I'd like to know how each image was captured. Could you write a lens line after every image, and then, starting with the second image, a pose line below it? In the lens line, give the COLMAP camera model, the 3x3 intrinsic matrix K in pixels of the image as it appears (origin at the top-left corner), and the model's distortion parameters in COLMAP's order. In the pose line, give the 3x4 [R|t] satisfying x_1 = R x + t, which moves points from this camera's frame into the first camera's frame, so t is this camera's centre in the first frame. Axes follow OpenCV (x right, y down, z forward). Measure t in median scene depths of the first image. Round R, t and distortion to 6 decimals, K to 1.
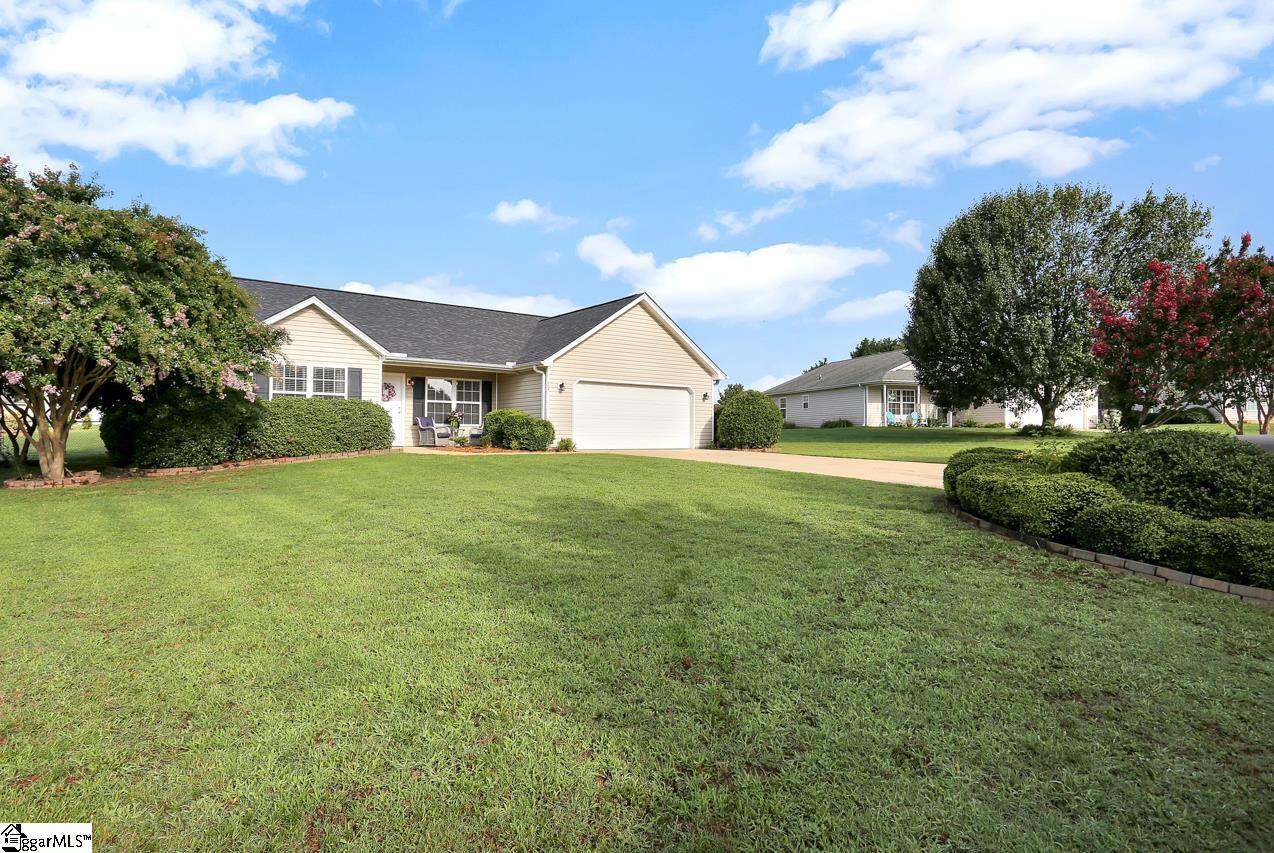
lens RADIAL K [[679.7, 0, 637.0], [0, 679.7, 426.5], [0, 0, 1]] dist [-0.000447, -0.013898]
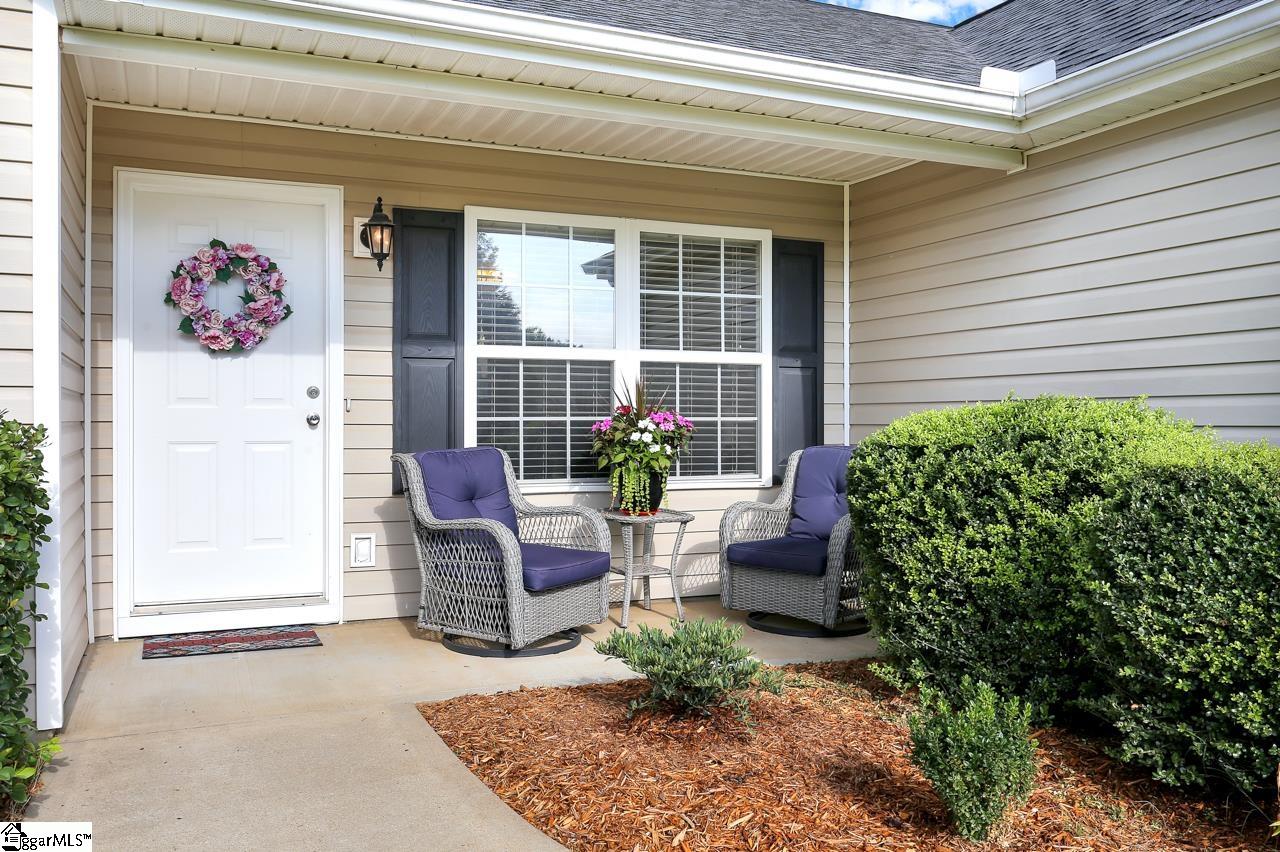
lens RADIAL K [[1081.1, 0, 640.0], [0, 1081.1, 426.0], [0, 0, 1]] dist [-0.004664, -0.002569]
pose [[0.970478, -0.002369, -0.241177, -0.415800], [0.006999, 0.999807, 0.018341, -0.047526], [0.241087, -0.019488, 0.970308, 1.527490]]
